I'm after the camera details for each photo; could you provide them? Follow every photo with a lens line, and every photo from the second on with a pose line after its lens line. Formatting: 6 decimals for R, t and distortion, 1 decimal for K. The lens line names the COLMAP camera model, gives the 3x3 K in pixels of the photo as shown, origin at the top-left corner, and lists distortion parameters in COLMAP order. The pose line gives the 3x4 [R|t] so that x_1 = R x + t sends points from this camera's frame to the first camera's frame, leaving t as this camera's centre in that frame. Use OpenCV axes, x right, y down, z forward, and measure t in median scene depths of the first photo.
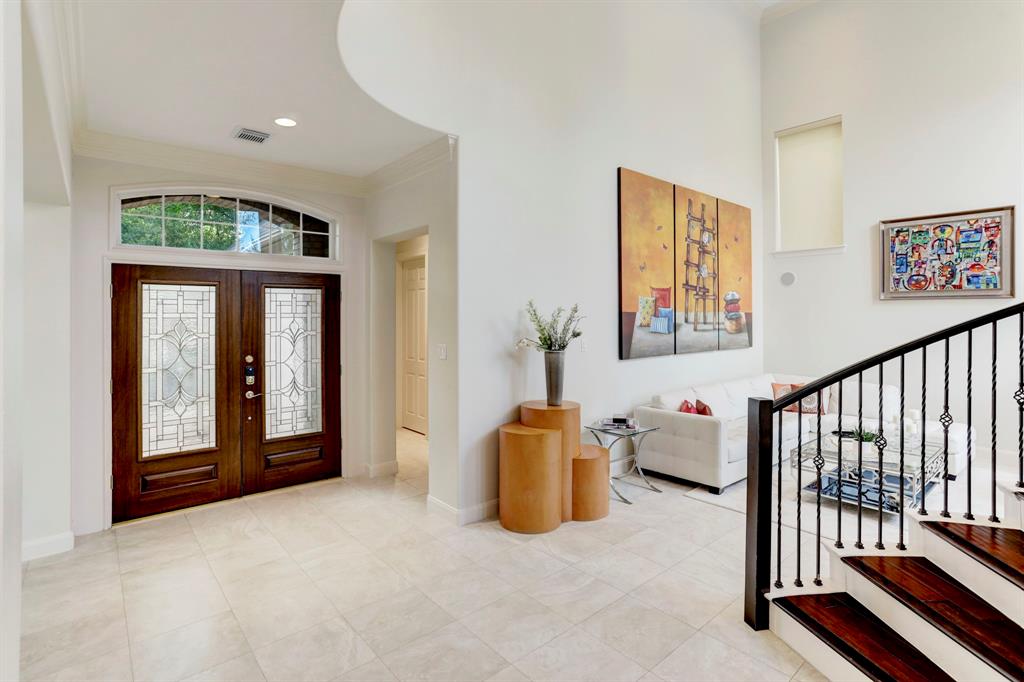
lens RADIAL K [[499.5, 0, 511.6], [0, 499.5, 314.4], [0, 0, 1]] dist [-0.032924, 0.024816]
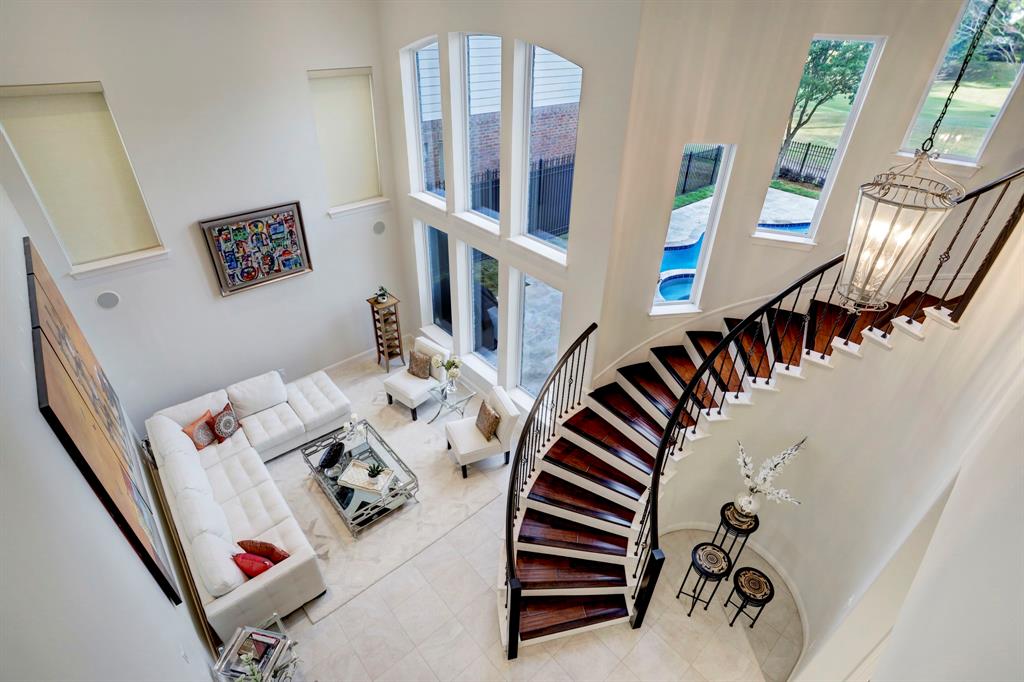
lens RADIAL K [[495.0, 0, 515.1], [0, 495.0, 329.6], [0, 0, 1]] dist [-0.058066, 0.034463]
pose [[-0.016074, -0.535960, 0.844090, -0.146686], [-0.022608, 0.844178, 0.535586, -0.571945], [-0.999615, -0.010474, -0.025687, 0.480507]]
